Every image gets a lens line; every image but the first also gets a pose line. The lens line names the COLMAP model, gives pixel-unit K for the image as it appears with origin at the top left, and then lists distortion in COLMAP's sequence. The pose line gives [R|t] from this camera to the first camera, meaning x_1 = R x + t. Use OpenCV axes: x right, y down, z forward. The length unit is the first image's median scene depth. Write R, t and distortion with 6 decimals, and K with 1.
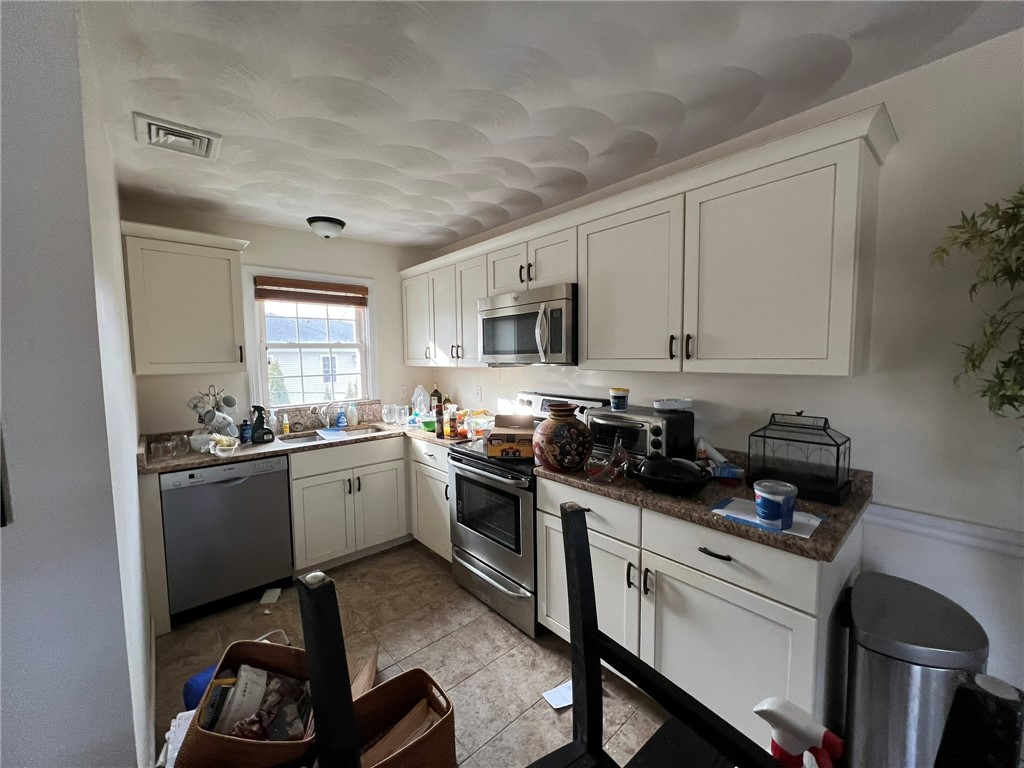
lens RADIAL K [[409.5, 0, 510.4], [0, 409.5, 384.2], [0, 0, 1]] dist [0.007329, -0.000073]
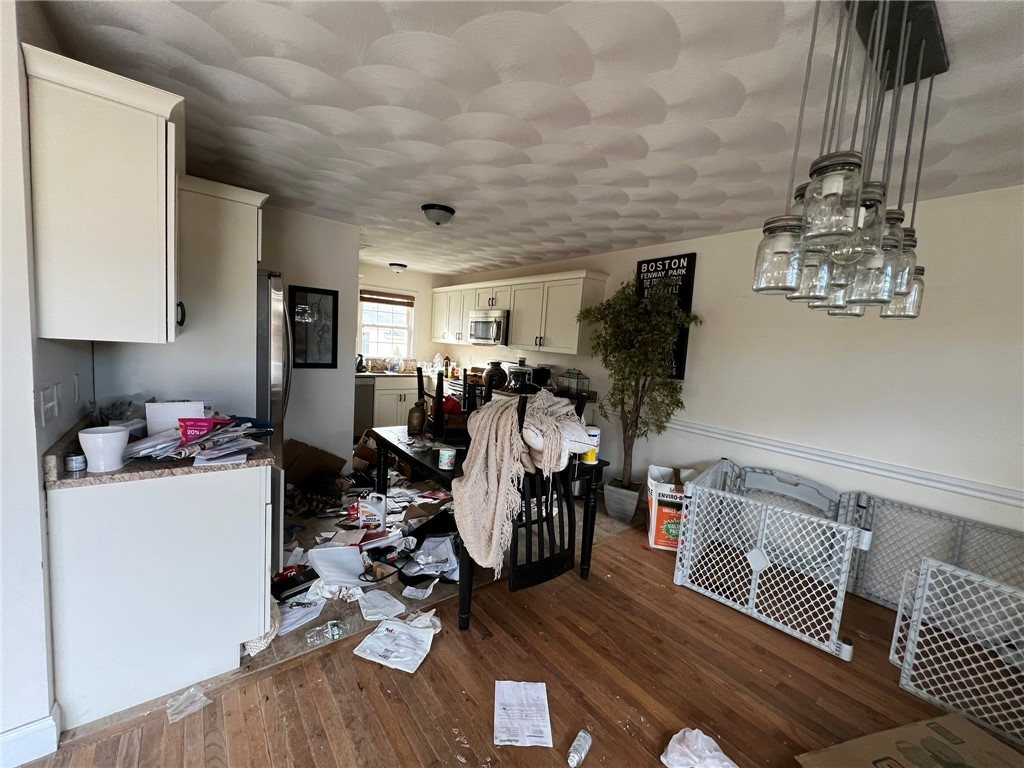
lens RADIAL K [[409.5, 0, 517.2], [0, 409.5, 382.5], [0, 0, 1]] dist [0.007329, -0.000073]
pose [[0.995755, 0.084386, -0.036744, 0.256624], [-0.083424, 0.996149, 0.026980, 0.070131], [0.038880, -0.023800, 0.998960, -1.013818]]
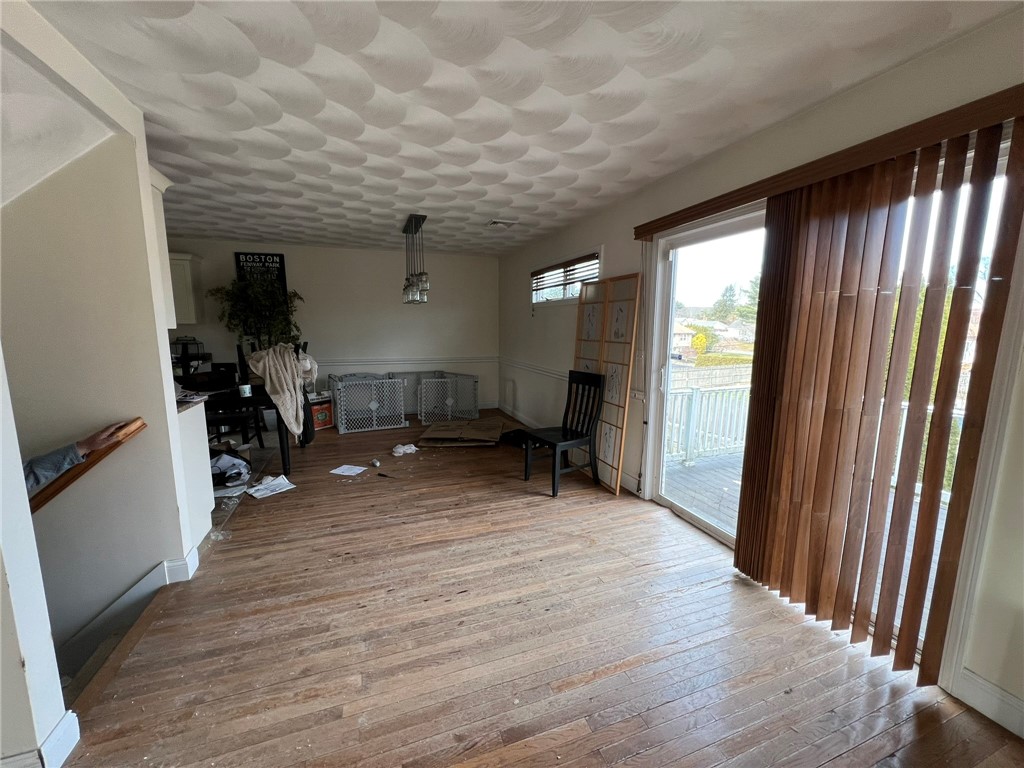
lens RADIAL K [[409.5, 0, 514.0], [0, 409.5, 383.9], [0, 0, 1]] dist [0.007329, -0.000073]
pose [[0.361445, -0.122009, 0.924376, -0.836509], [0.056279, 0.992449, 0.108988, 0.138491], [-0.930693, 0.012630, 0.365582, -1.512648]]
